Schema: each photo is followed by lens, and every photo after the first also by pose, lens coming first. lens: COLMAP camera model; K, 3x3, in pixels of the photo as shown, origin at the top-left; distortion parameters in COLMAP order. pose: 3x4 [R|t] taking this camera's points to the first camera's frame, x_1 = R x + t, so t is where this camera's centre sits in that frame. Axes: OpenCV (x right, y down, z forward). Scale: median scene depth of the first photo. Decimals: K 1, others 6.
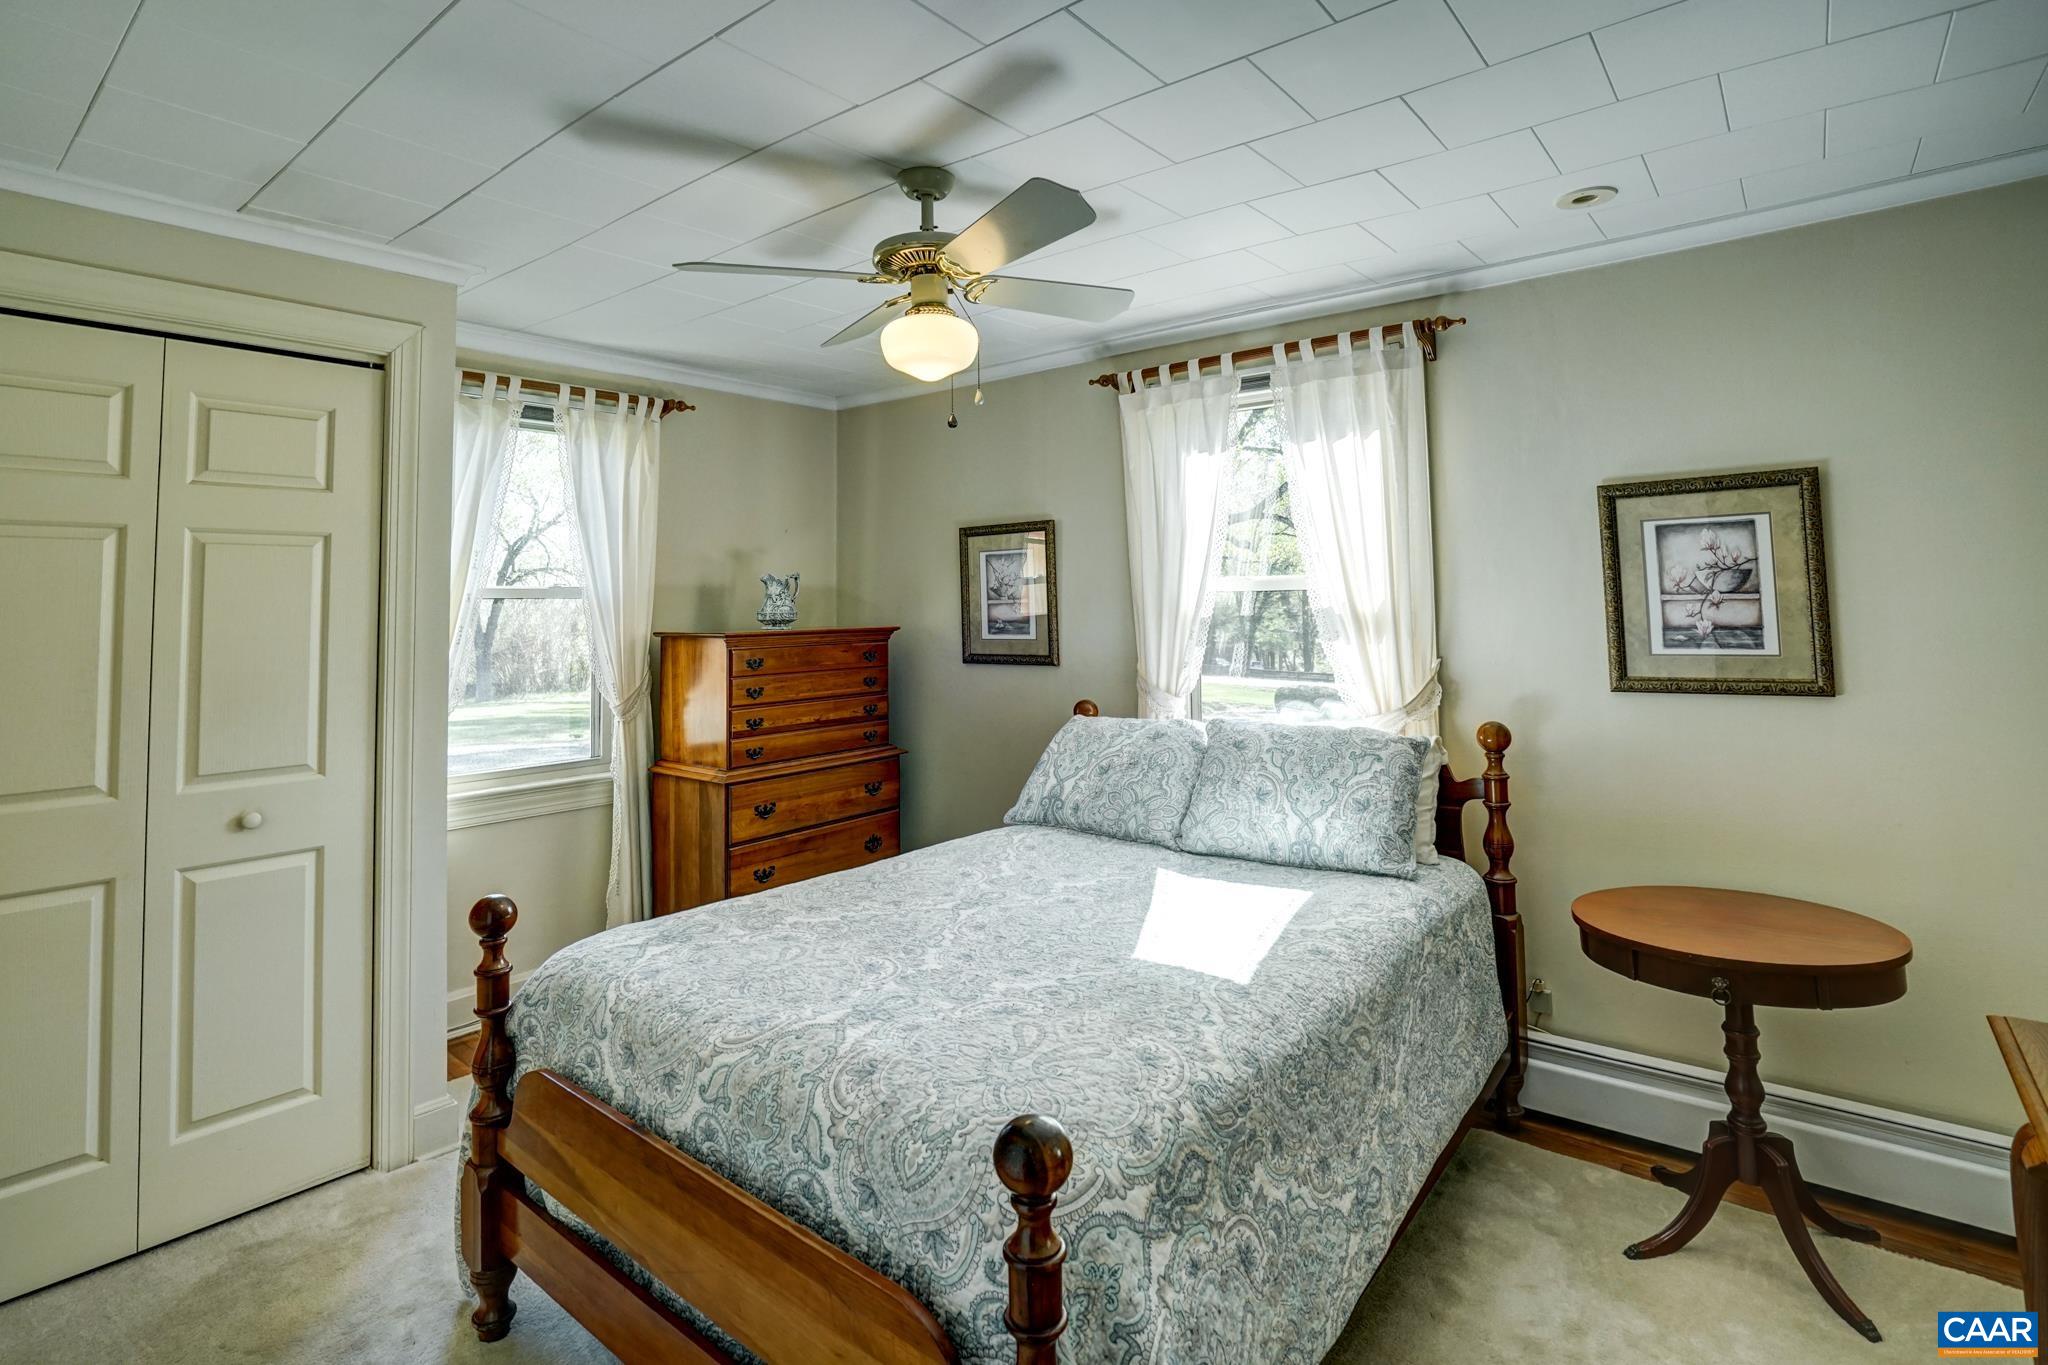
lens RADIAL K [[1006.7, 0, 1018.0], [0, 1006.7, 703.8], [0, 0, 1]] dist [-0.030191, -0.000121]
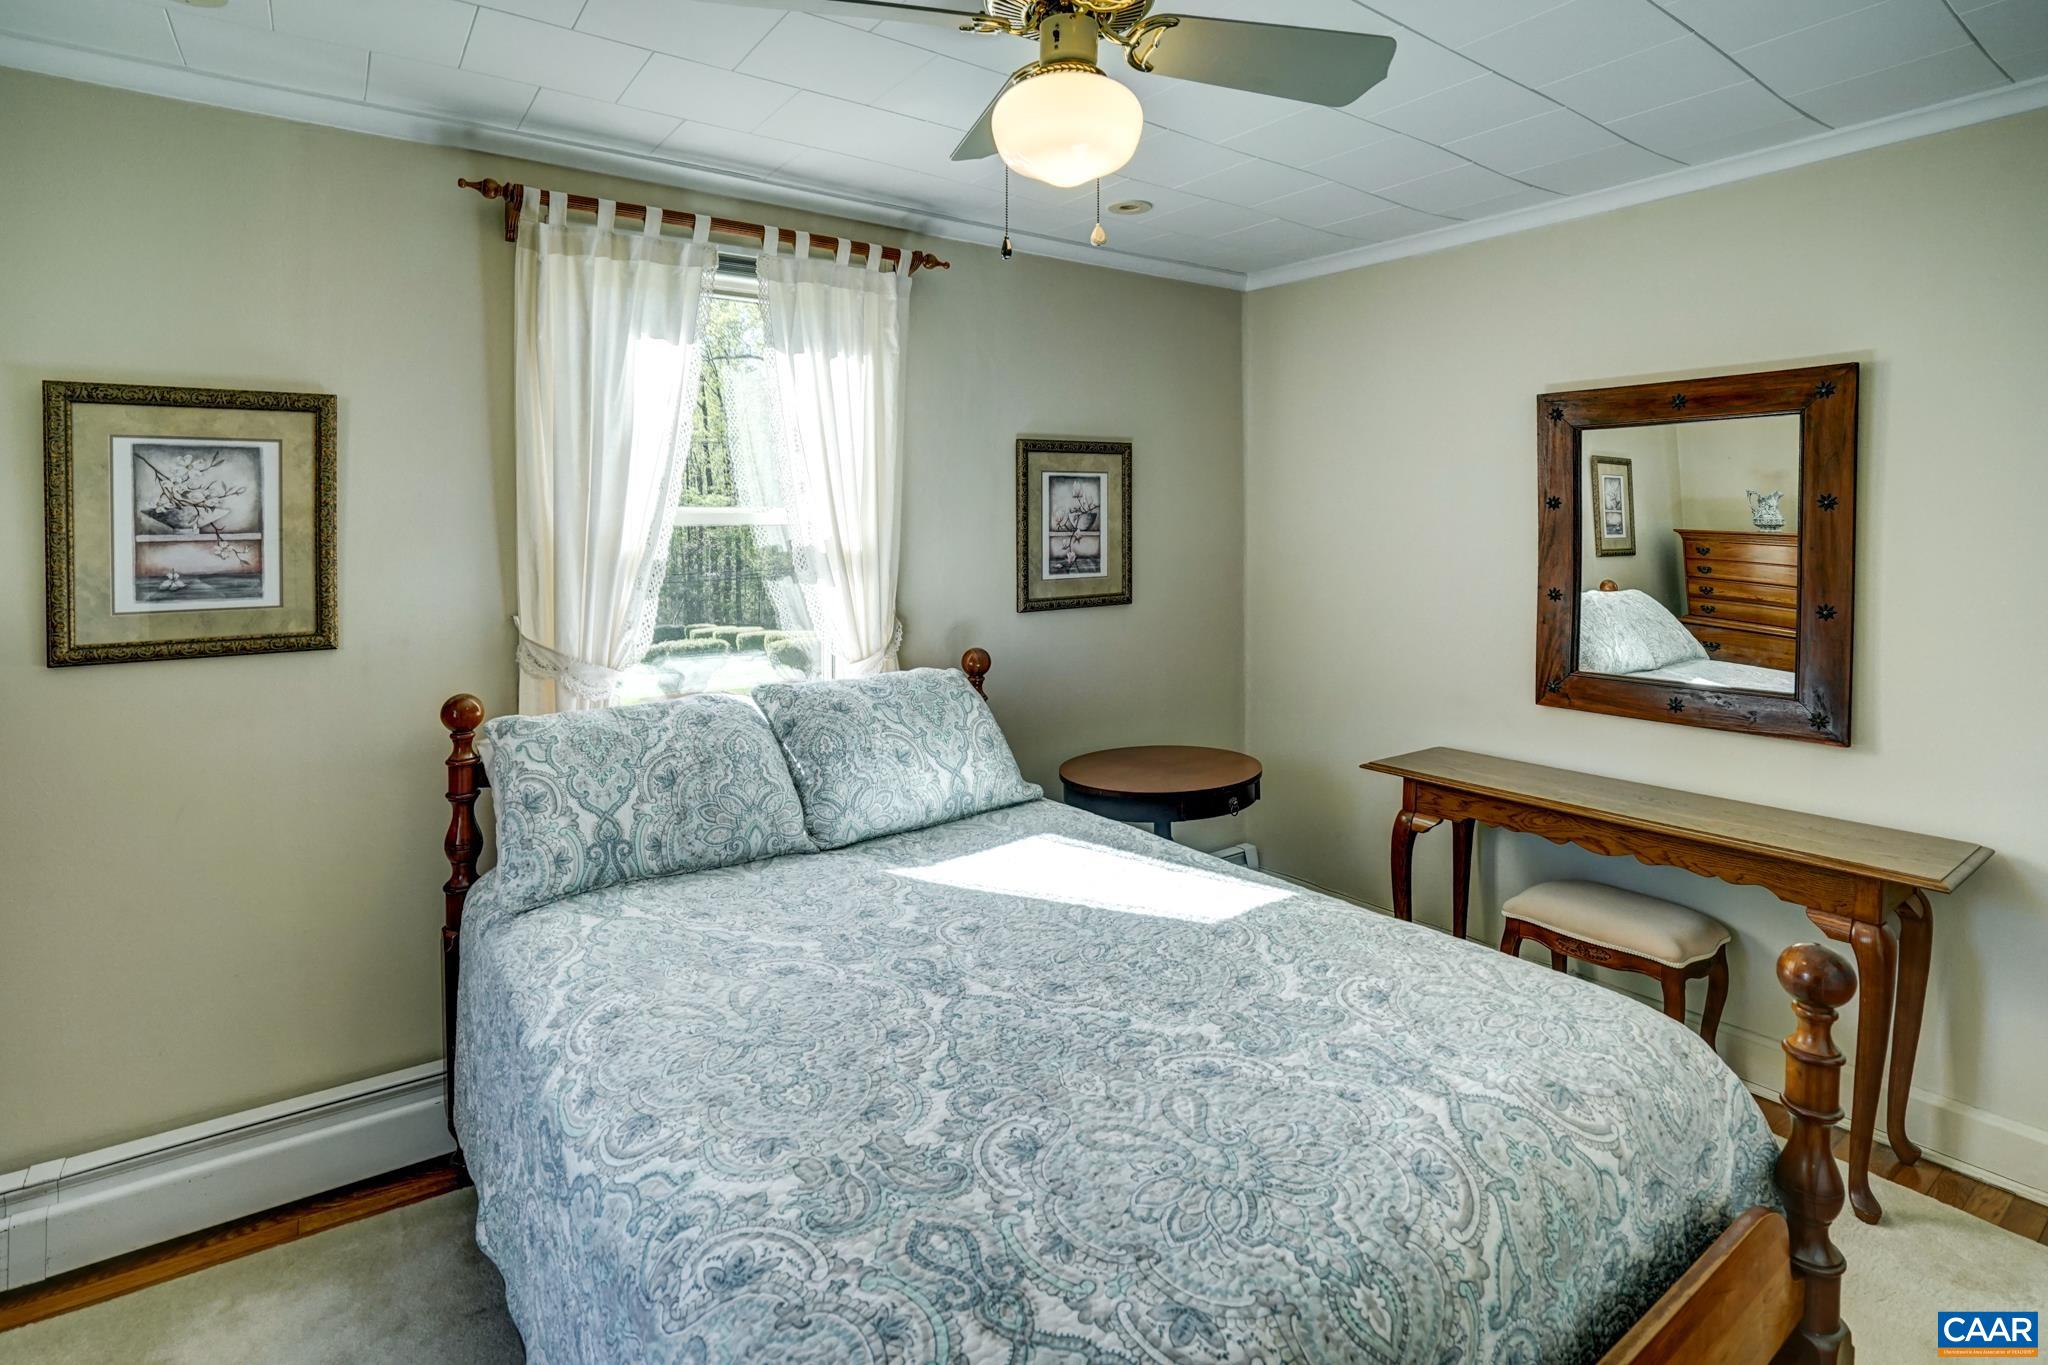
lens RADIAL K [[1017.3, 0, 1026.5], [0, 1017.3, 669.6], [0, 0, 1]] dist [0.000754, -0.000379]
pose [[0.288627, -0.125543, 0.949175, -0.557085], [0.092270, 0.990399, 0.102938, -0.067219], [-0.952985, 0.057870, 0.297440, 0.605522]]
